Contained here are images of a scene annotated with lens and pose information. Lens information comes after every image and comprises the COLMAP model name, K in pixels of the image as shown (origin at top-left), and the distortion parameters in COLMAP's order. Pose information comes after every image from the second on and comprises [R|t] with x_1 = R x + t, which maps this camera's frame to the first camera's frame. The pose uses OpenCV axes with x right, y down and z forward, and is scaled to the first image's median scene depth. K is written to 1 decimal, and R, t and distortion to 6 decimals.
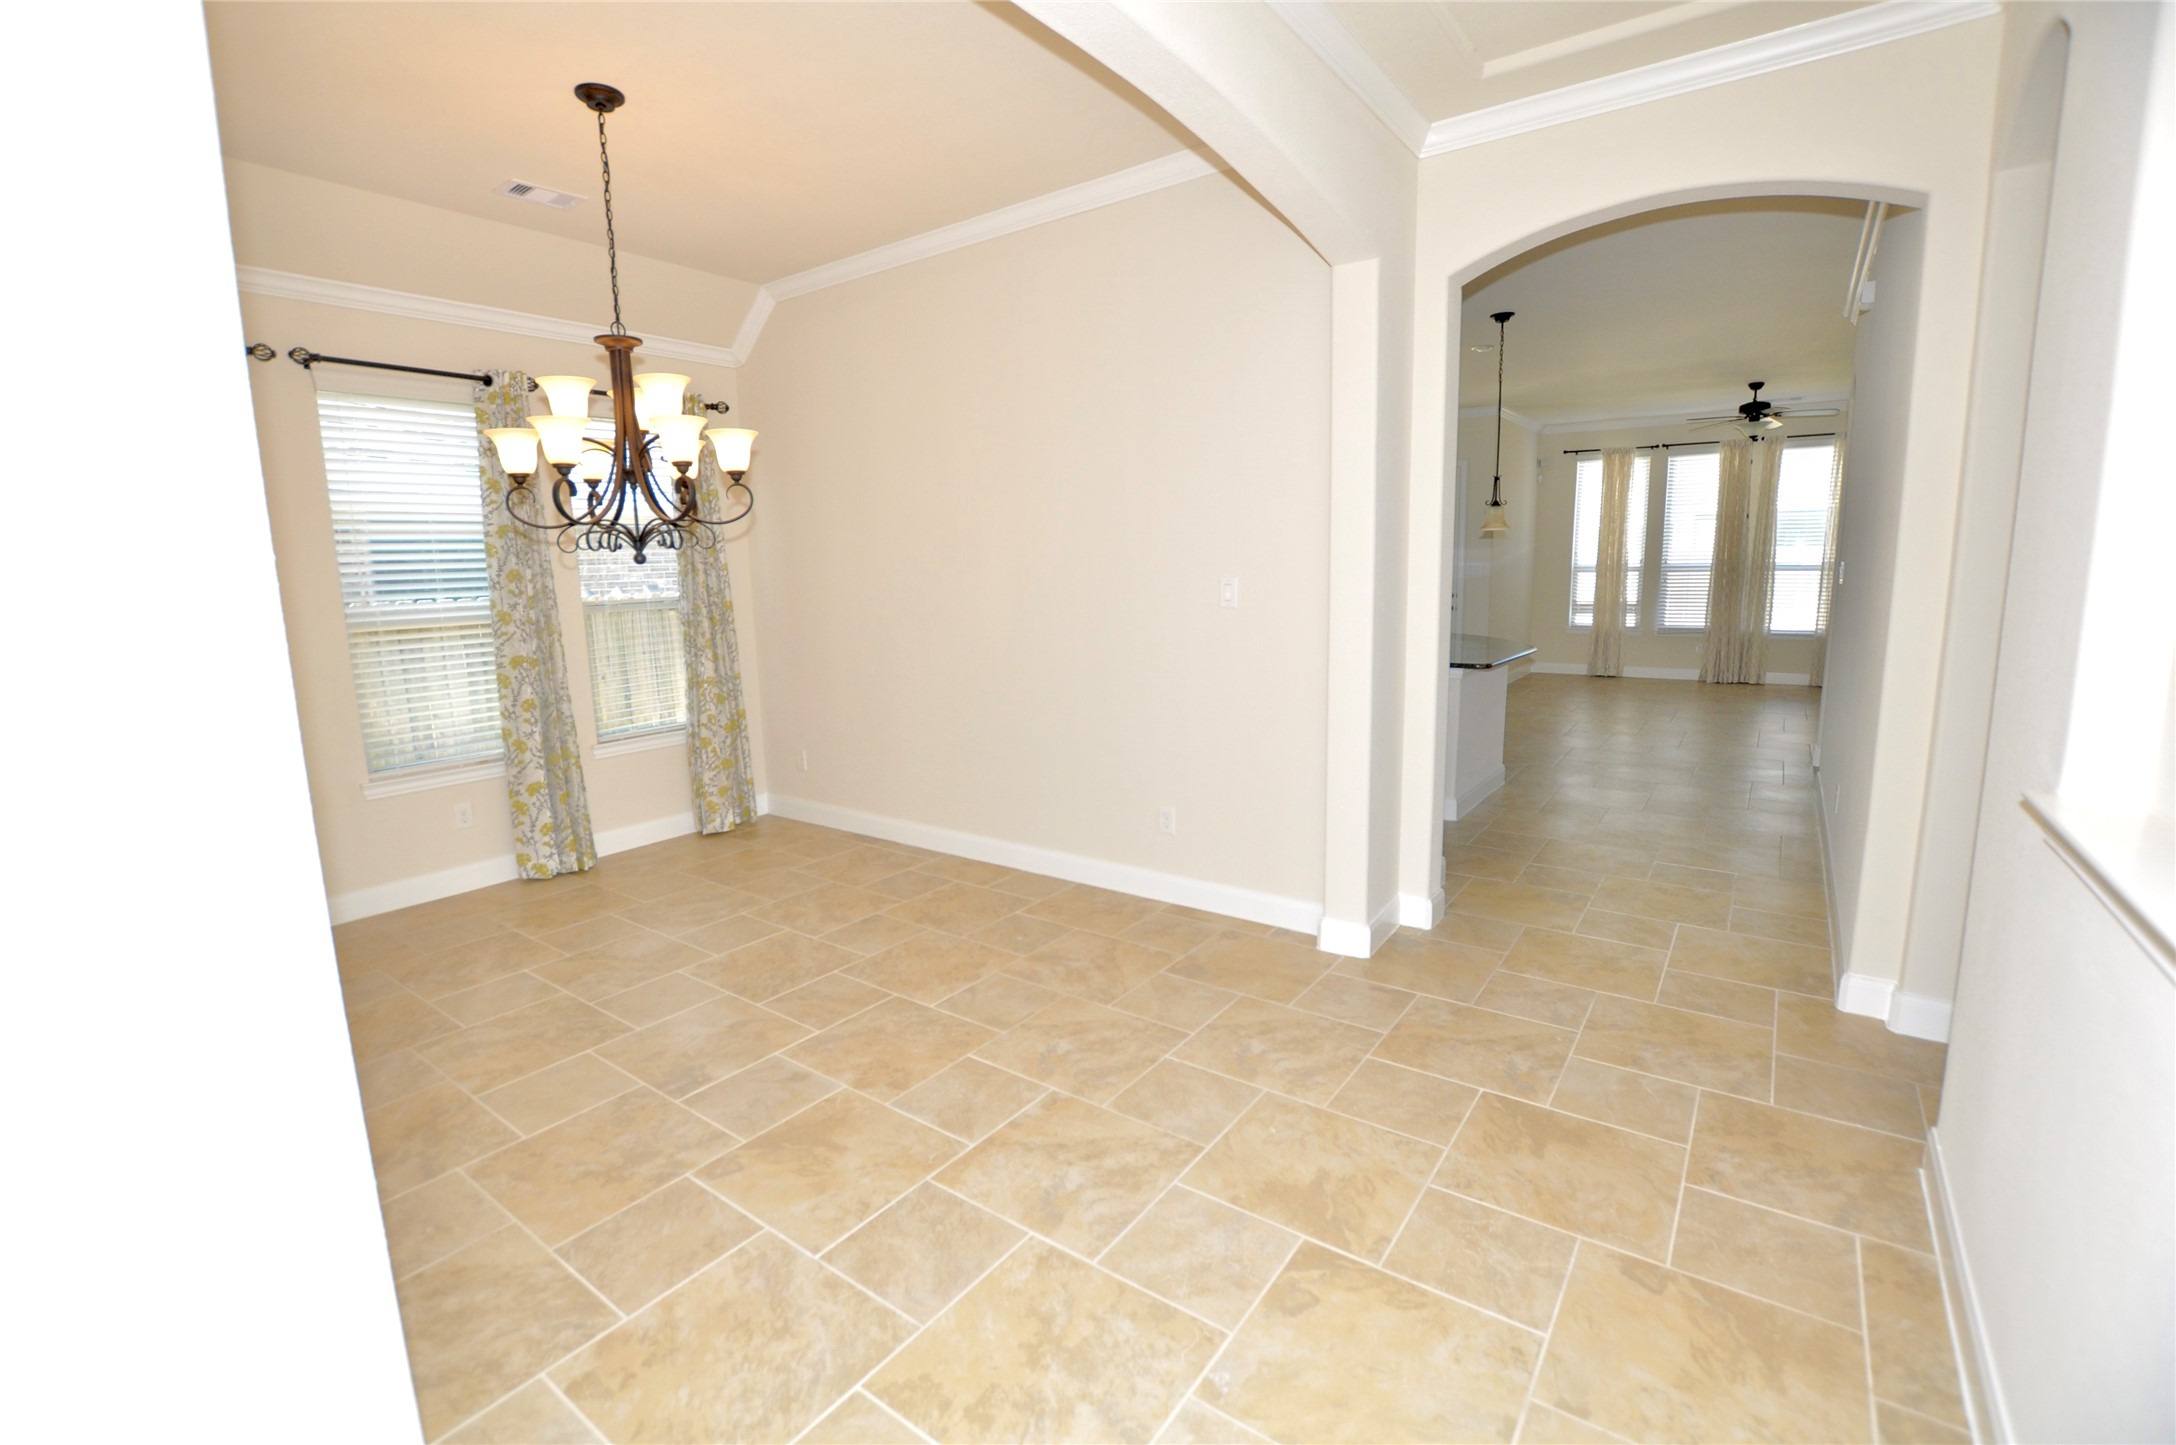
lens RADIAL K [[953.8, 0, 1088.7], [0, 953.8, 713.1], [0, 0, 1]] dist [-0.034733, 0.005547]
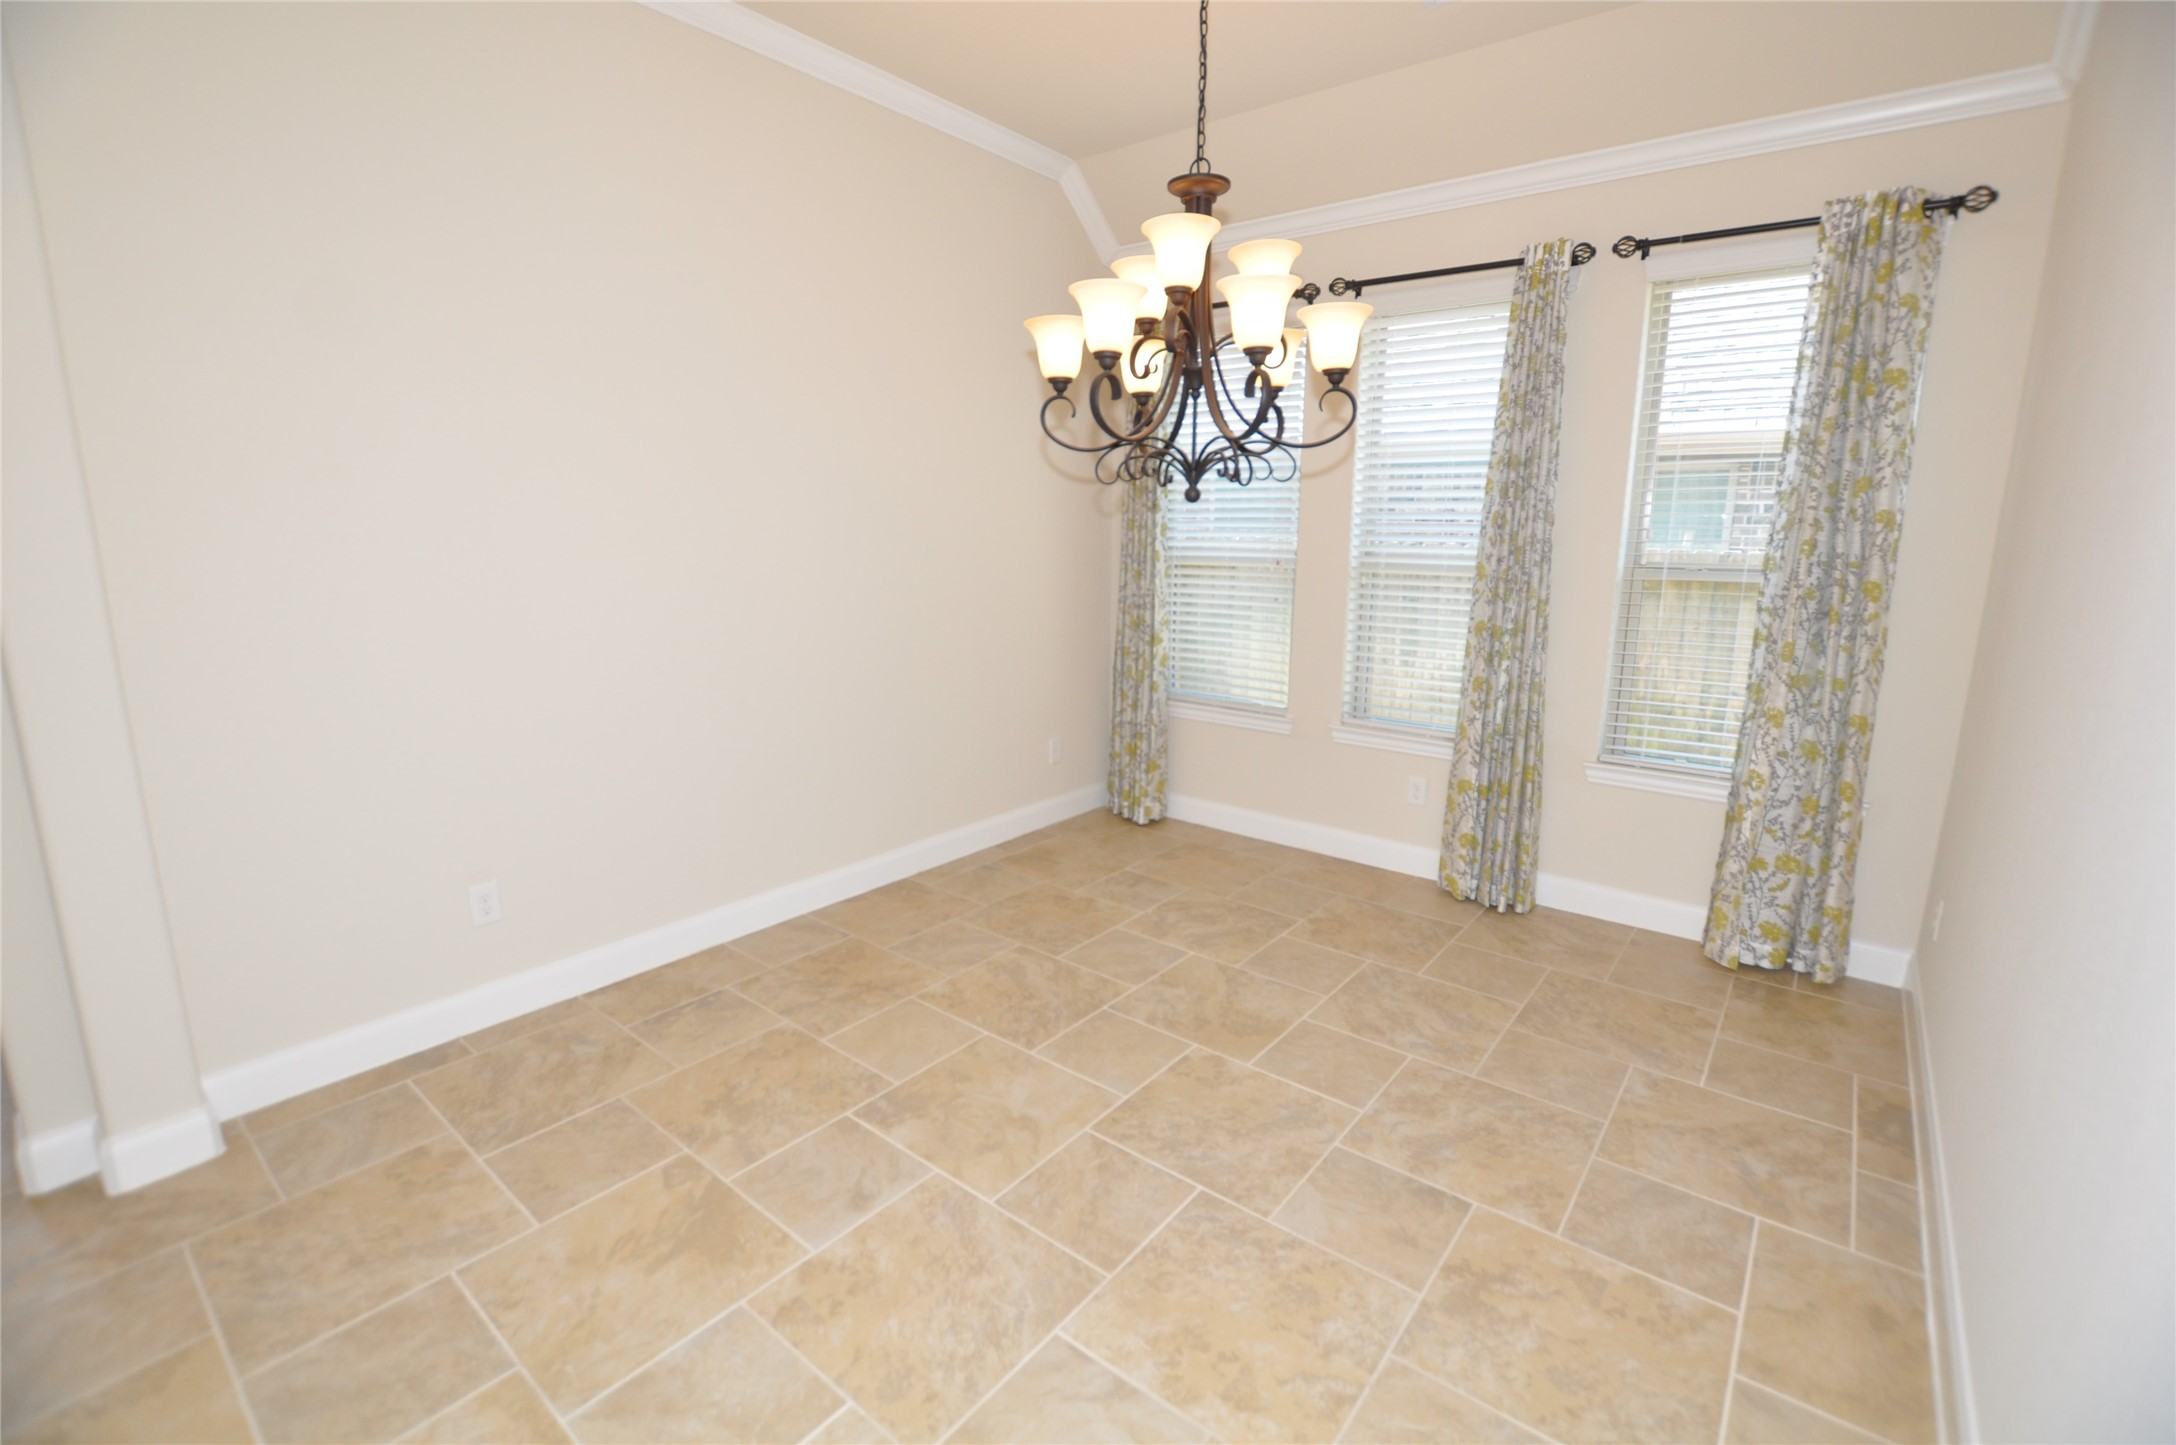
lens RADIAL K [[953.8, 0, 1088.7], [0, 953.8, 713.1], [0, 0, 1]] dist [-0.034733, 0.005547]
pose [[-0.043668, 0.218814, -0.974789, 0.271207], [-0.159592, 0.961662, 0.223017, -0.149499], [0.986217, 0.165307, -0.007073, 0.932539]]
